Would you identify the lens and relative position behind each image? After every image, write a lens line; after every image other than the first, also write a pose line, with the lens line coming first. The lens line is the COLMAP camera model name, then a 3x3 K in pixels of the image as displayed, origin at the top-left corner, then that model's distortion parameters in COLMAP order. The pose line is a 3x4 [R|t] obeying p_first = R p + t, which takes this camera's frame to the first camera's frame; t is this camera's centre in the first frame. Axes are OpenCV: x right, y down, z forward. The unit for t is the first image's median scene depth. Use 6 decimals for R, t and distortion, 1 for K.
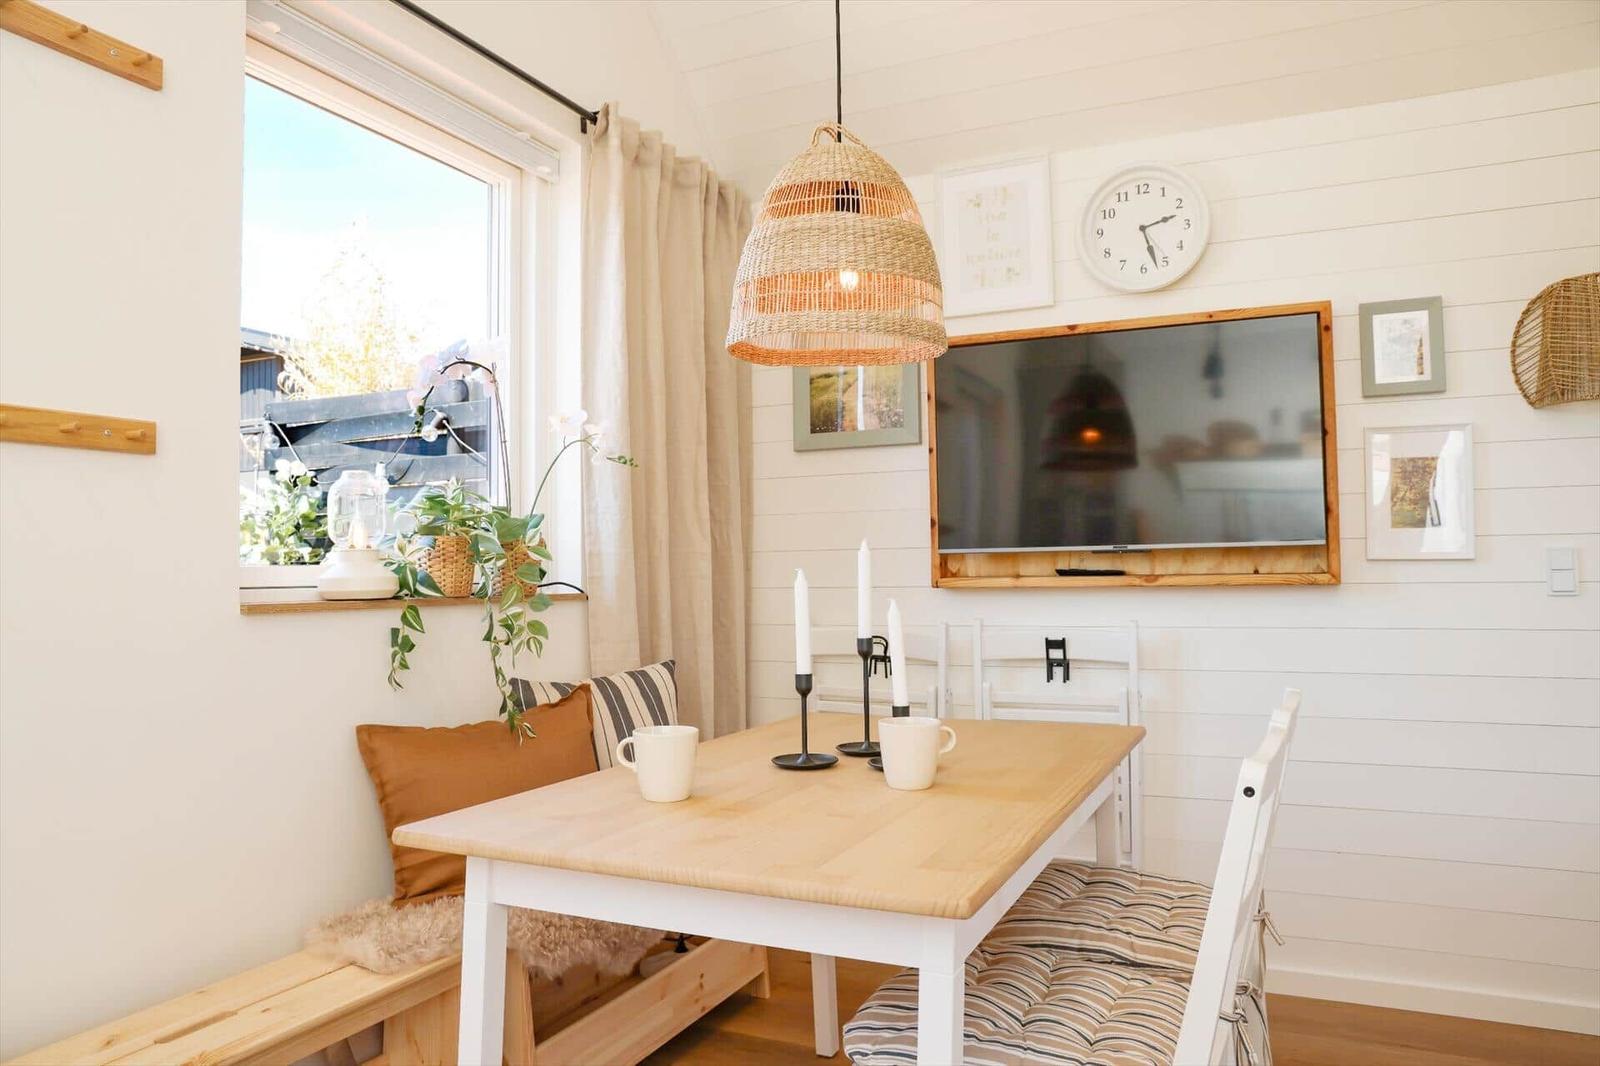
lens RADIAL K [[1063.8, 0, 800.0], [0, 1063.8, 533.0], [0, 0, 1]] dist [-0.083958, 0.053055]
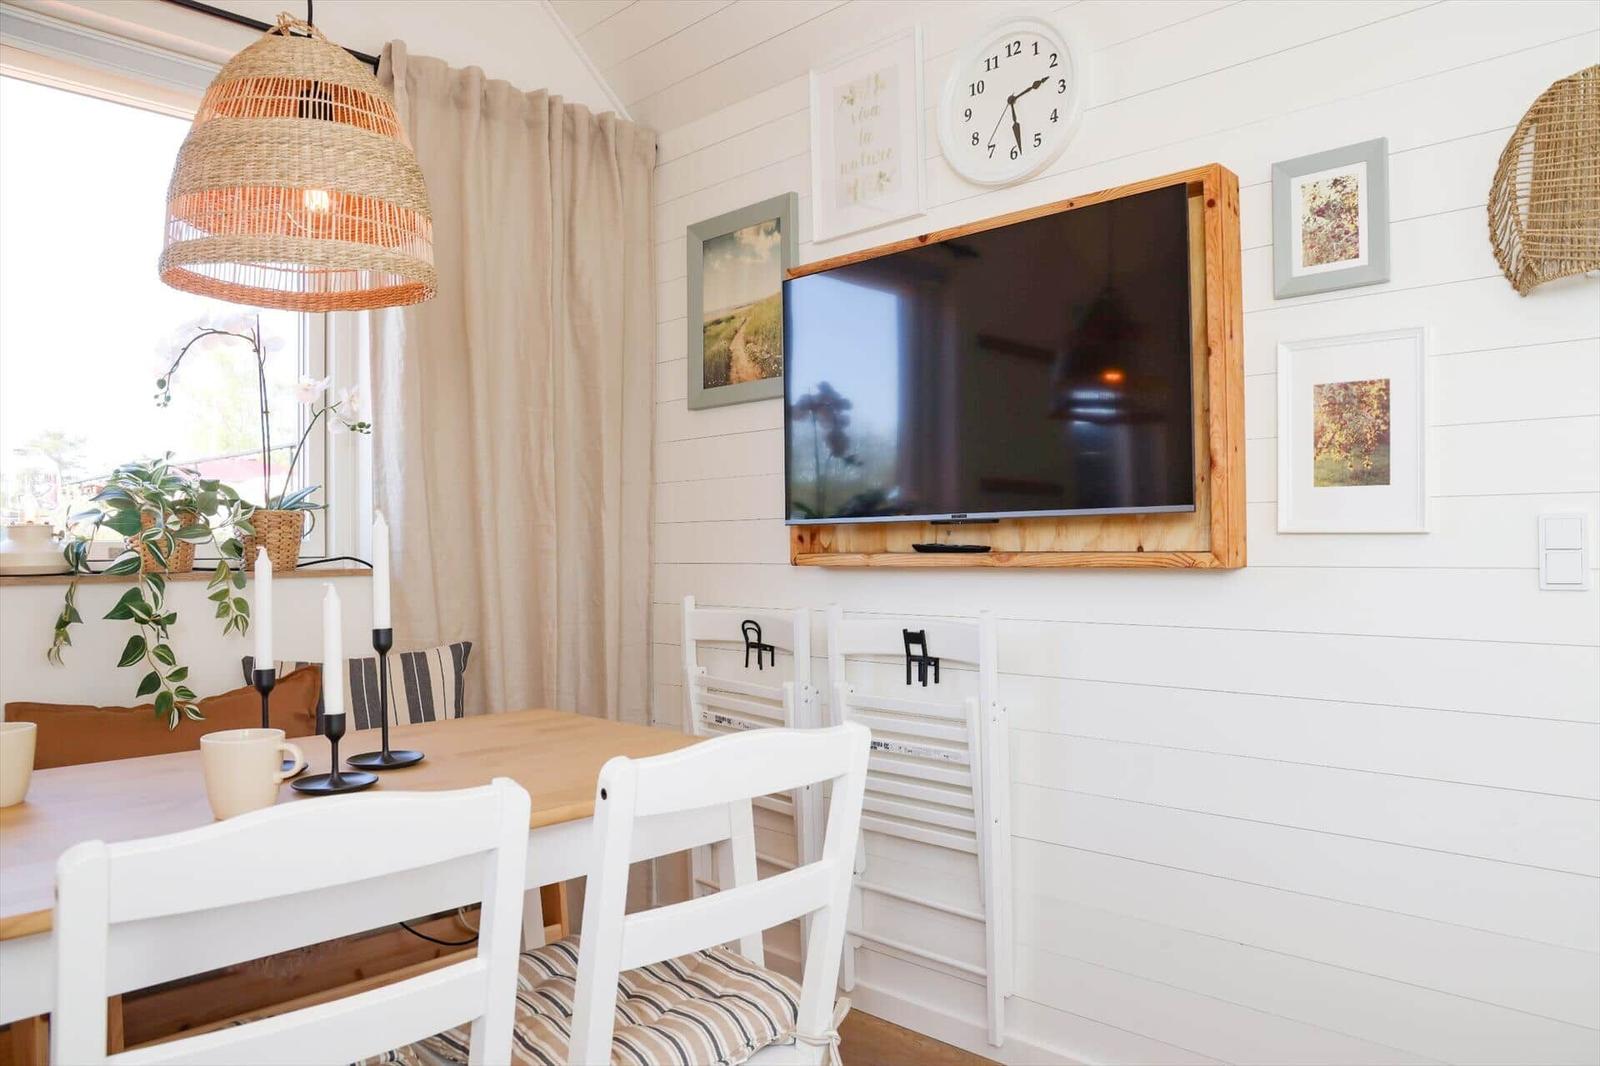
lens RADIAL K [[1063.8, 0, 800.0], [0, 1063.8, 533.0], [0, 0, 1]] dist [-0.083958, 0.053055]
pose [[0.948127, -0.001305, -0.317889, 0.421579], [0.010521, 0.999573, 0.027277, 0.003071], [0.317717, -0.029206, 0.947736, 0.215436]]
